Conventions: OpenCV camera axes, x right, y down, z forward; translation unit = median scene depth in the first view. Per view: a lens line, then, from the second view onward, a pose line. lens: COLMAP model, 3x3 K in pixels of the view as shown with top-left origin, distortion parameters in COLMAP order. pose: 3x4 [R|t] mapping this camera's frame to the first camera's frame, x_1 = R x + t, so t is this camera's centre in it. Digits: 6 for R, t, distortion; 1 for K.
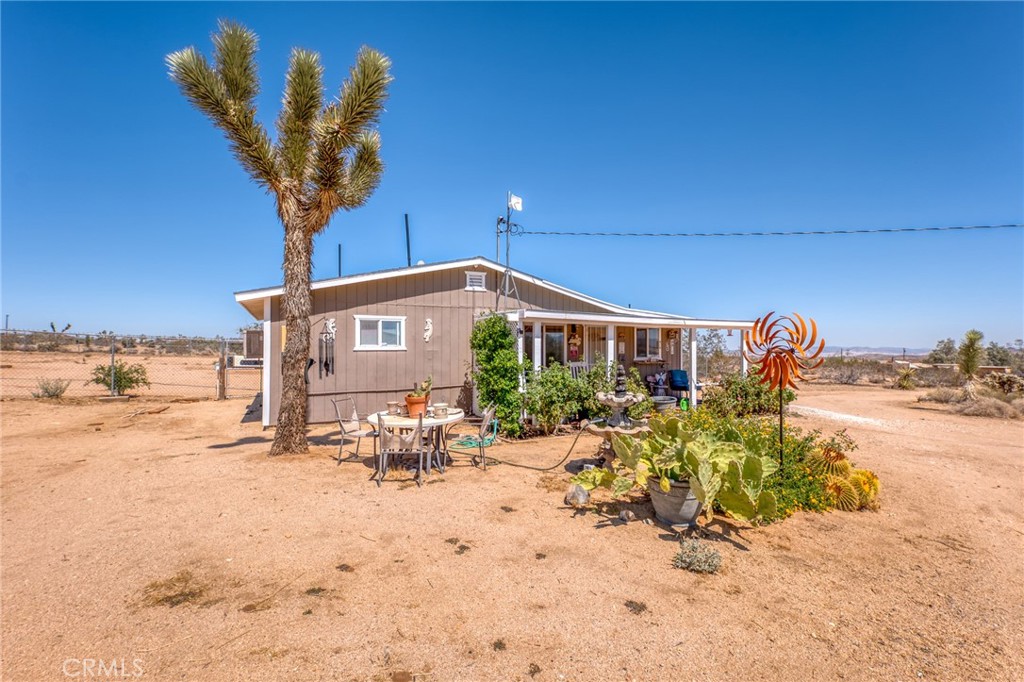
lens RADIAL K [[451.9, 0, 515.5], [0, 451.9, 340.0], [0, 0, 1]] dist [0.003059, 0.001907]
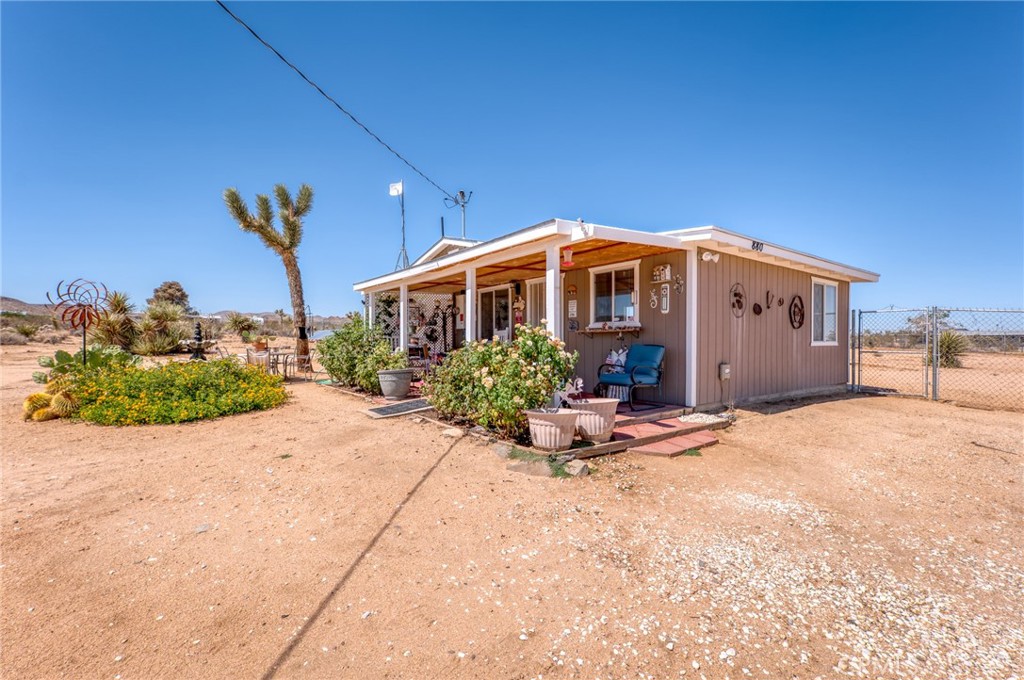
lens RADIAL K [[451.9, 0, 518.8], [0, 451.9, 343.7], [0, 0, 1]] dist [0.003059, 0.001907]
pose [[0.170089, -0.001498, -0.985428, 1.016619], [0.012476, 0.999922, 0.000633, 0.077704], [0.985350, -0.012402, 0.170094, 0.961625]]
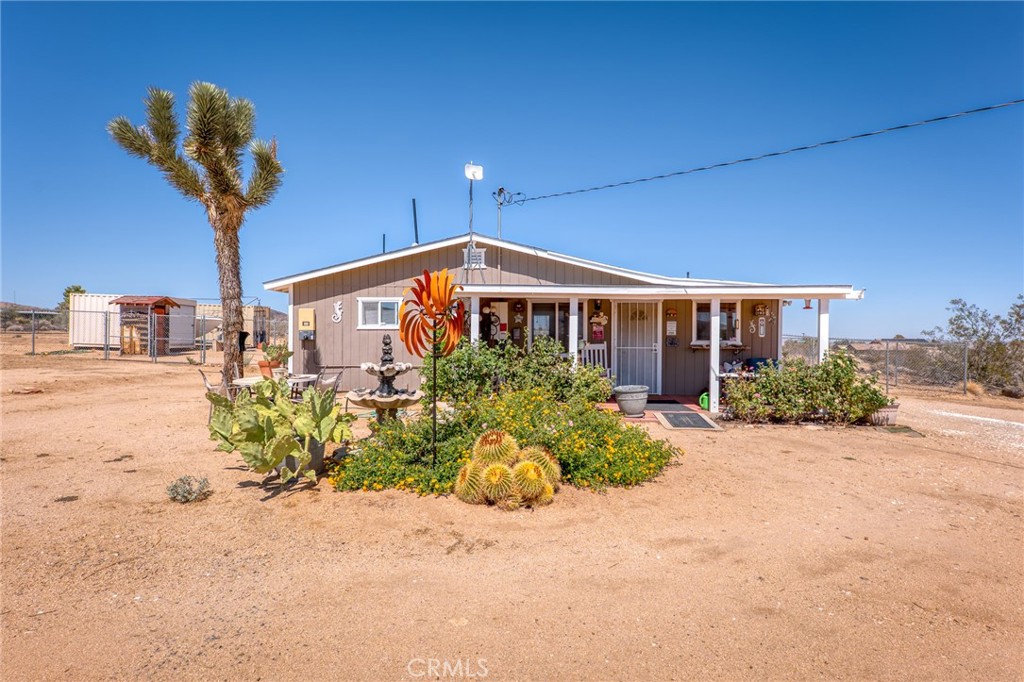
lens RADIAL K [[522.0, 0, 510.0], [0, 522.0, 340.5], [0, 0, 1]] dist [0.001588, -0.000018]
pose [[0.862175, 0.003745, -0.506597, 0.537374], [0.004675, 0.999871, 0.015349, 0.027800], [0.506590, -0.015601, 0.862046, 0.080833]]
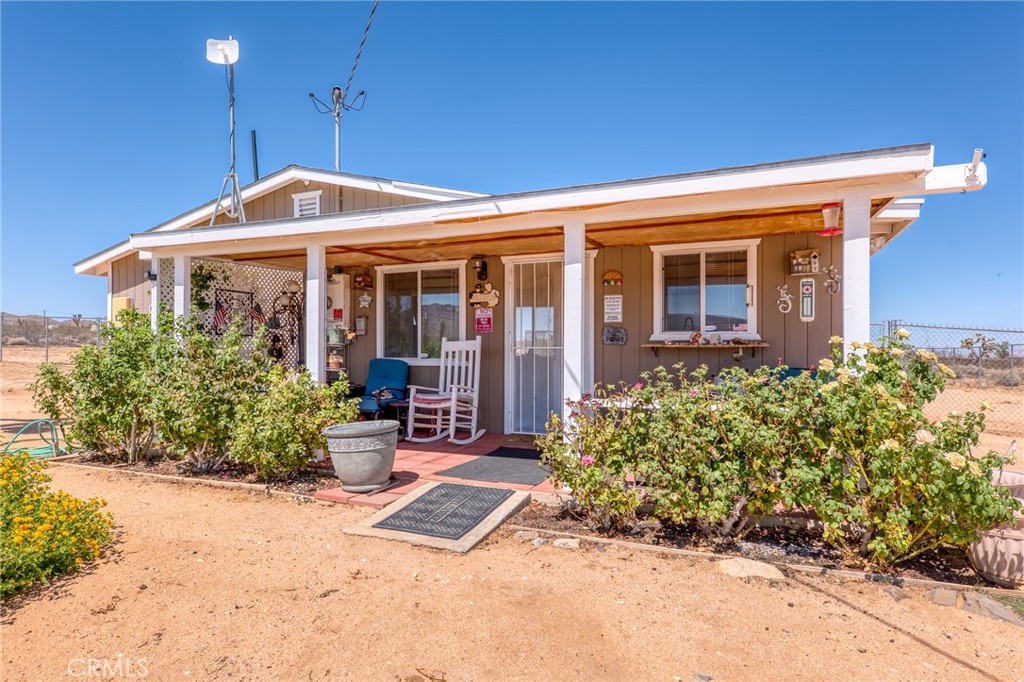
lens RADIAL K [[588.5, 0, 511.7], [0, 588.5, 344.1], [0, 0, 1]] dist [0.009288, 0.001353]
pose [[0.635695, -0.013546, -0.771822, 0.687559], [0.009892, 0.999907, -0.009402, 0.062435], [0.771877, -0.001658, 0.635770, 0.706424]]
